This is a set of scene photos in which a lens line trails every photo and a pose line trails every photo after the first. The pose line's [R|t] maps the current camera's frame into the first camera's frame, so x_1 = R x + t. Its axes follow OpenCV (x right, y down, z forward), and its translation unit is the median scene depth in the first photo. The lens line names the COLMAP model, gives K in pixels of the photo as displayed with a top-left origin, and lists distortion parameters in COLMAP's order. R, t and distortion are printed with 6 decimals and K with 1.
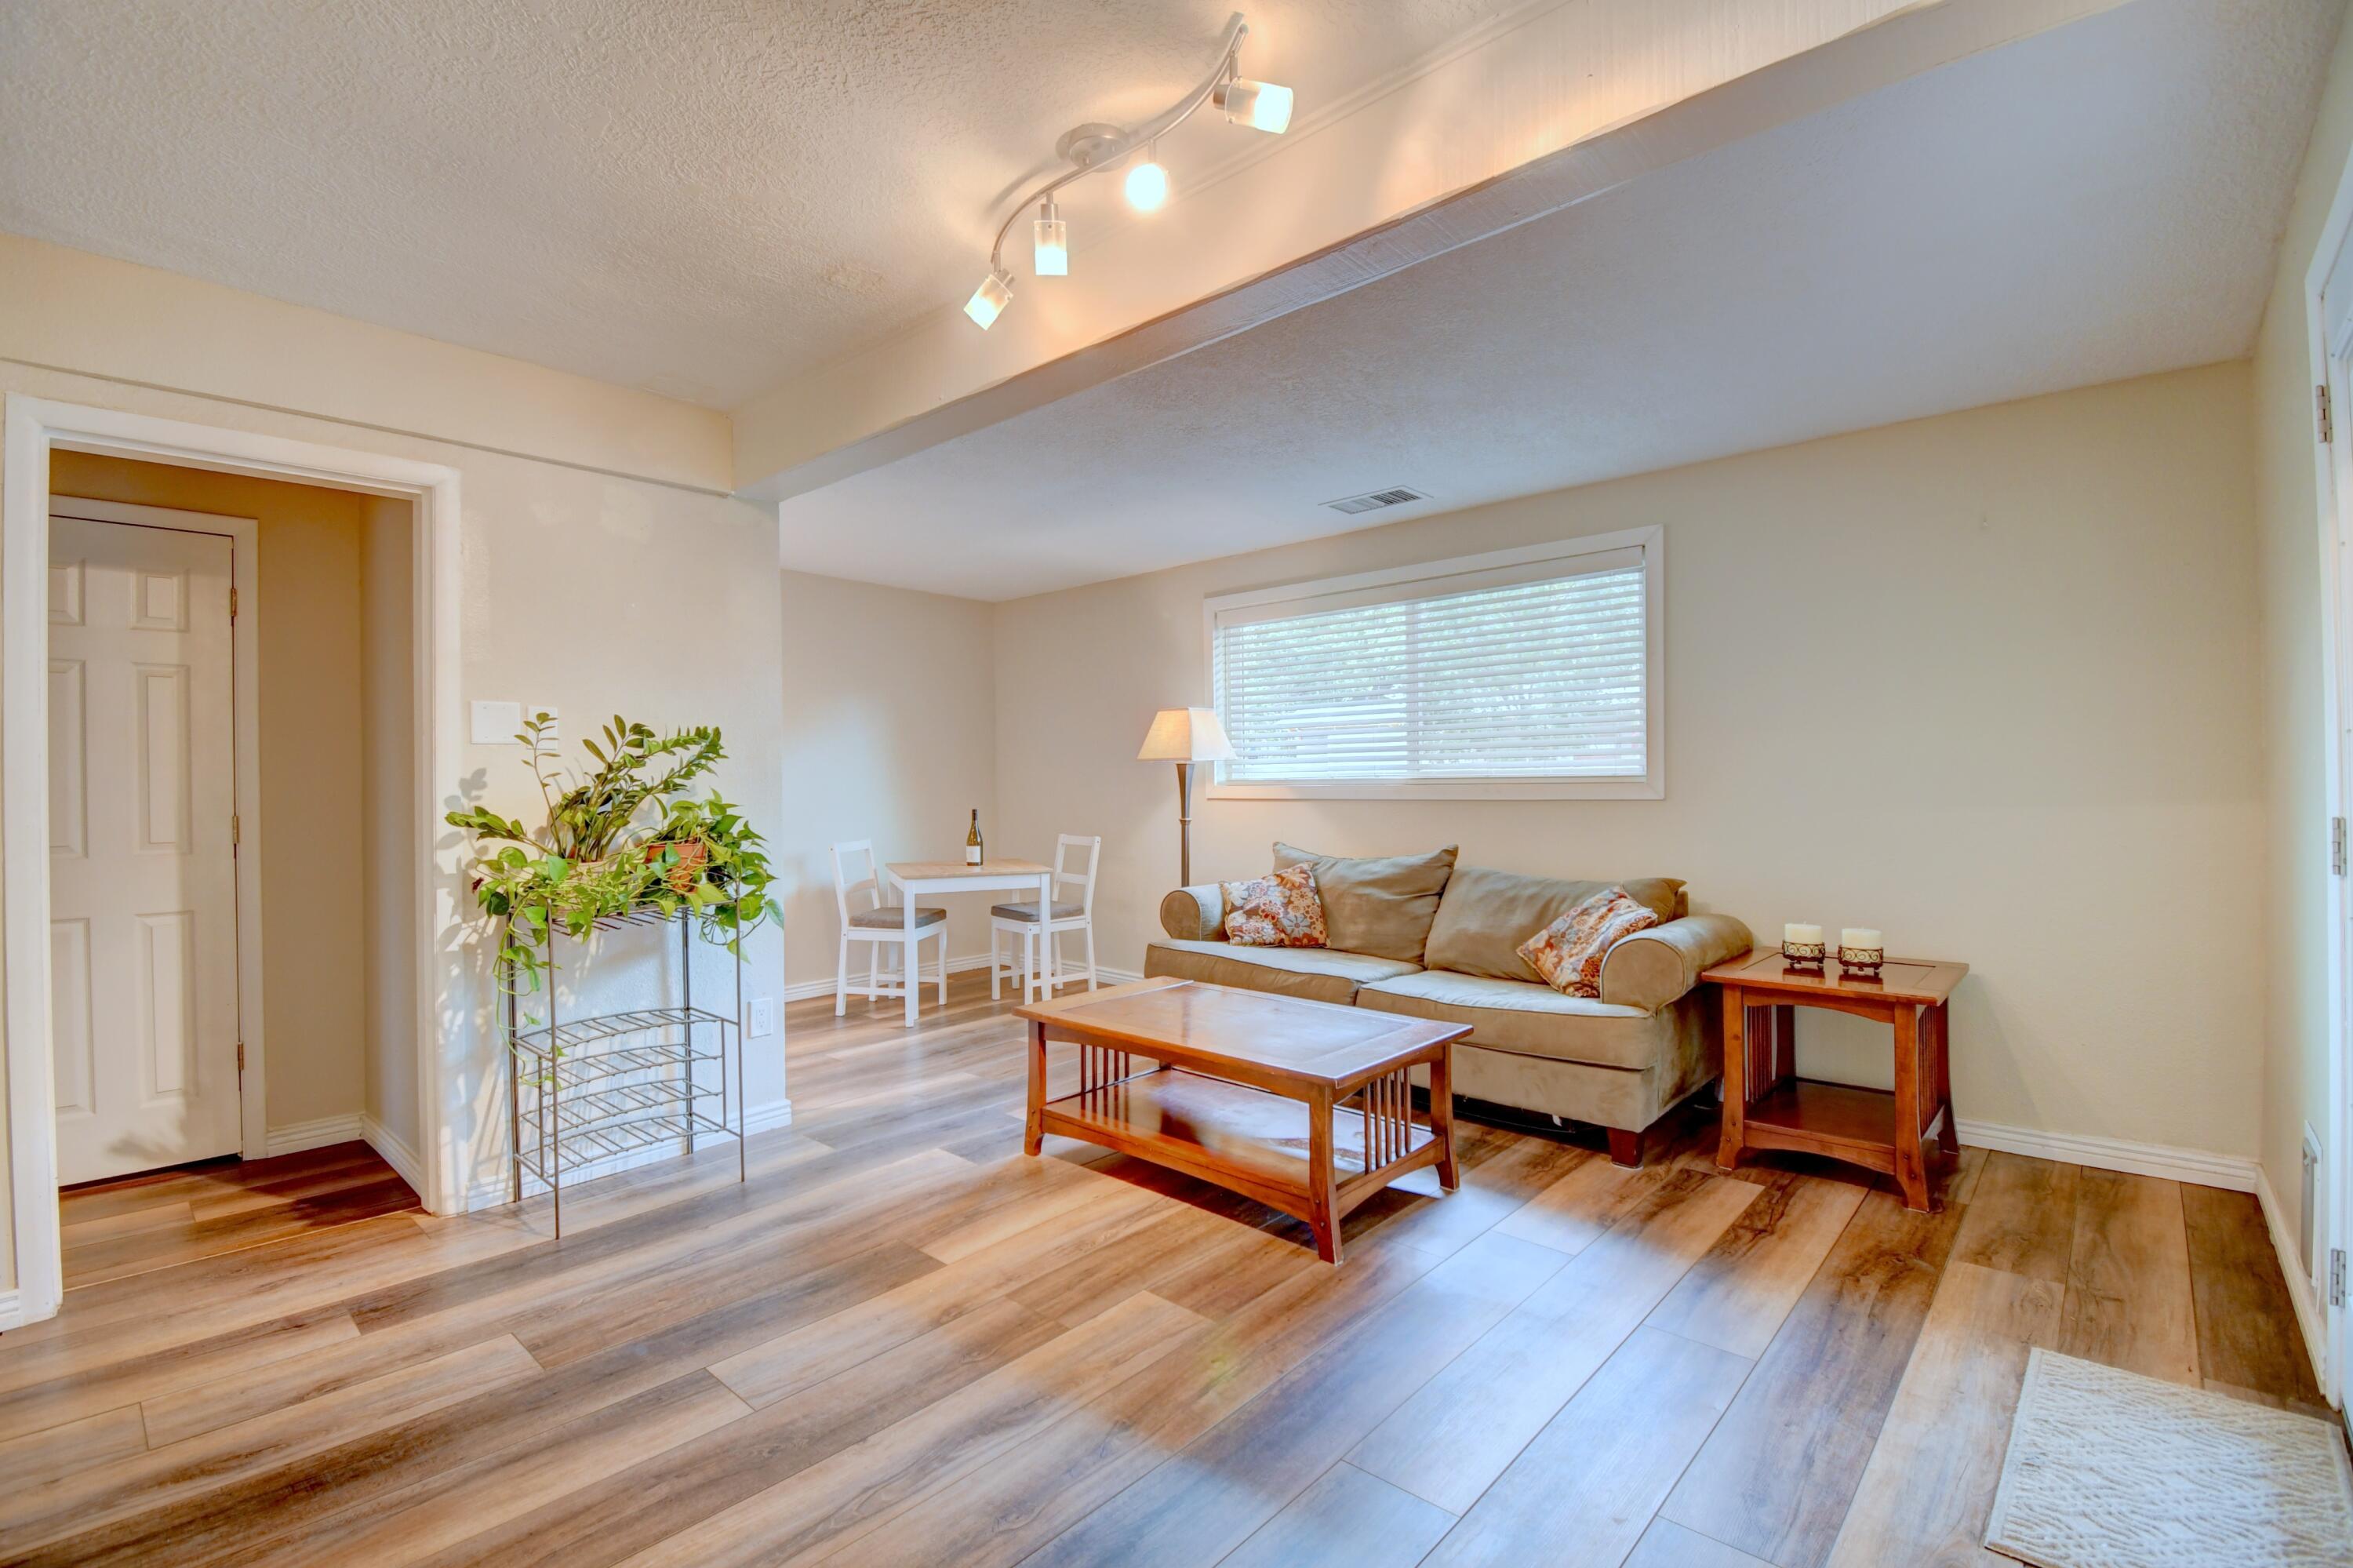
lens RADIAL K [[1050.5, 0, 1180.8], [0, 1050.5, 786.0], [0, 0, 1]] dist [0.021559, -0.028740]
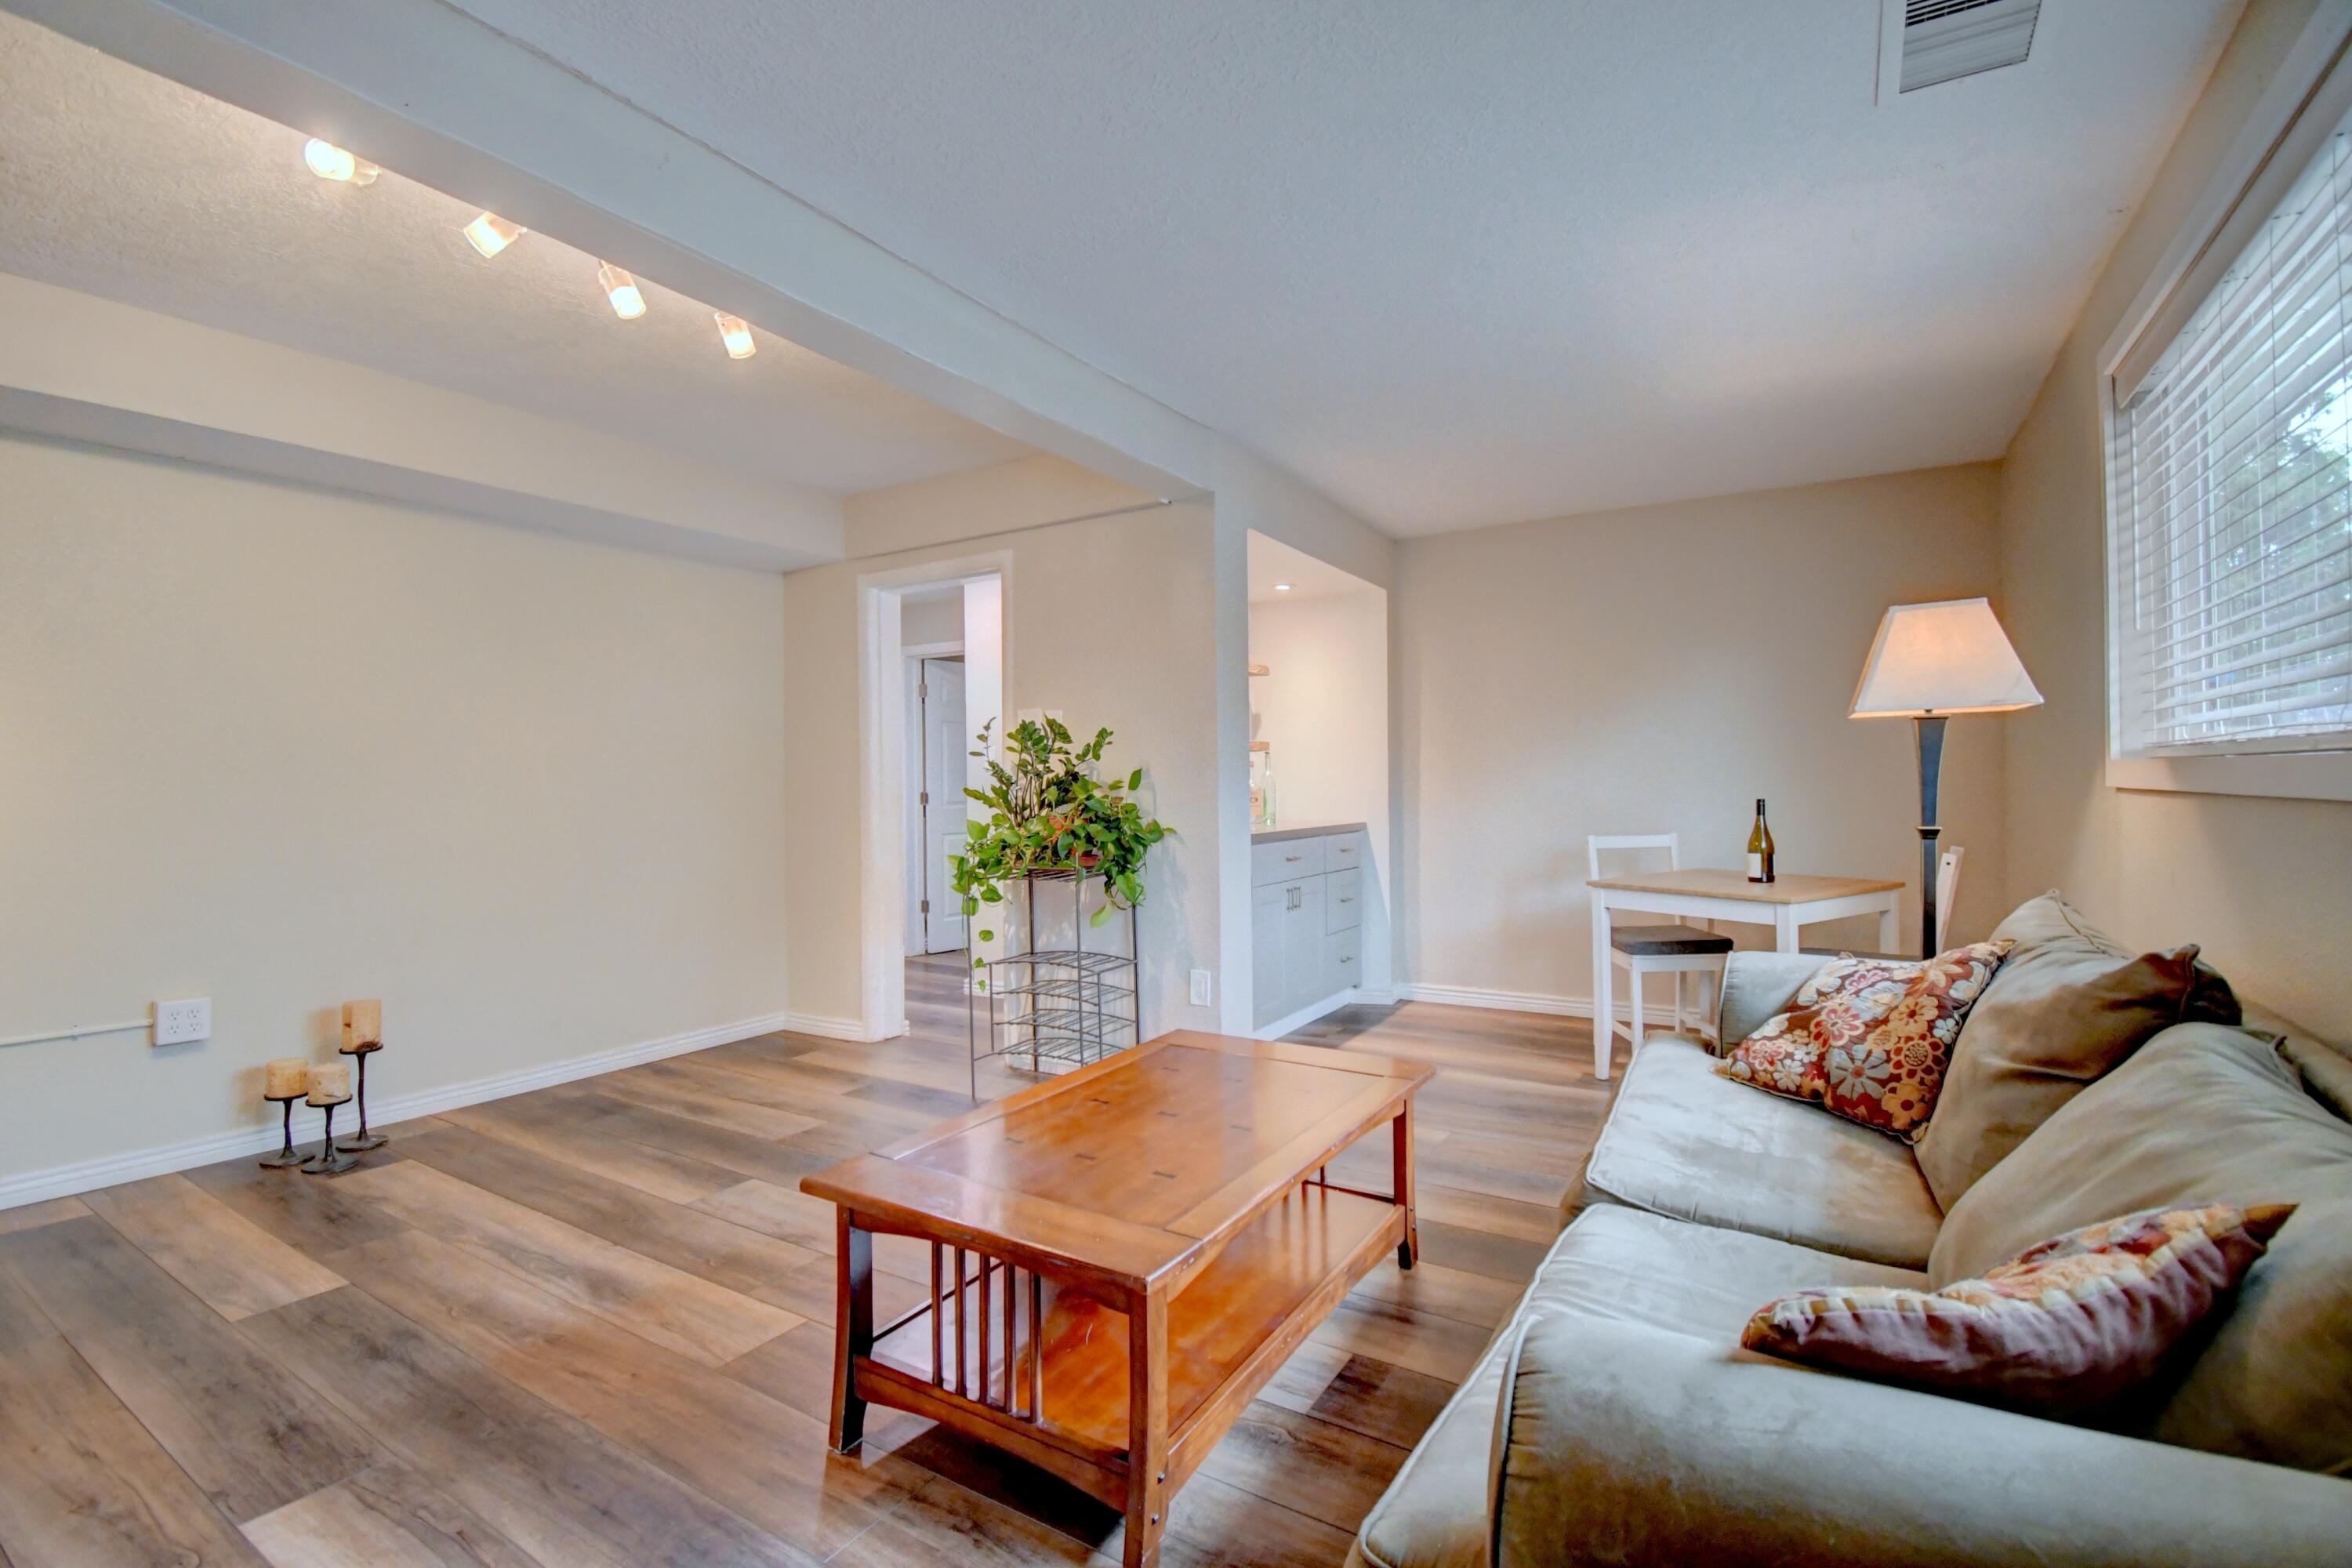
lens RADIAL K [[1050.0, 0, 1180.3], [0, 1050.0, 786.0], [0, 0, 1]] dist [0.021559, -0.028740]
pose [[0.173630, 0.013885, -0.984713, 0.990747], [0.006468, 0.999863, 0.015239, 0.002470], [0.984790, -0.009015, 0.173517, 1.255886]]
